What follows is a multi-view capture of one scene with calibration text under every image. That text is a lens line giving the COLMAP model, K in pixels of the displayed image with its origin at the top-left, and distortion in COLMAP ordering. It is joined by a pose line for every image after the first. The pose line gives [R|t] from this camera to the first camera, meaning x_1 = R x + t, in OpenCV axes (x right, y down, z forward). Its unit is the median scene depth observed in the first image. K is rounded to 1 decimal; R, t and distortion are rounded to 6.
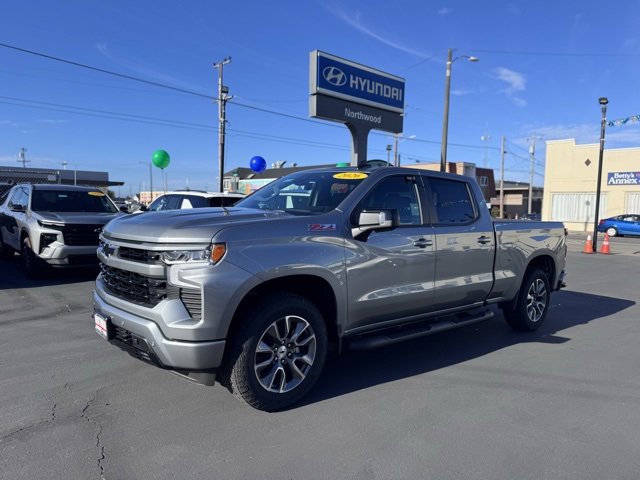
lens RADIAL K [[456.2, 0, 318.1], [0, 456.2, 249.2], [0, 0, 1]] dist [0.055635, -0.060849]
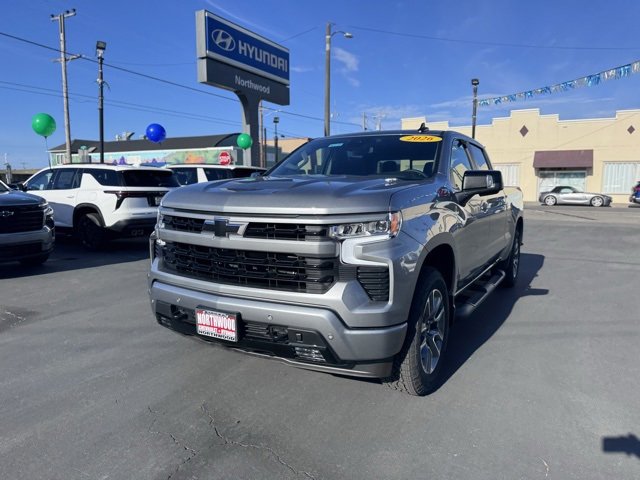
lens RADIAL K [[460.7, 0, 323.7], [0, 460.7, 238.7], [0, 0, 1]] dist [0.051805, -0.062605]
pose [[0.941258, -0.061588, 0.332025, -0.109553], [0.052157, 0.997944, 0.037251, -0.000208], [-0.333637, -0.017745, 0.942535, 0.039078]]
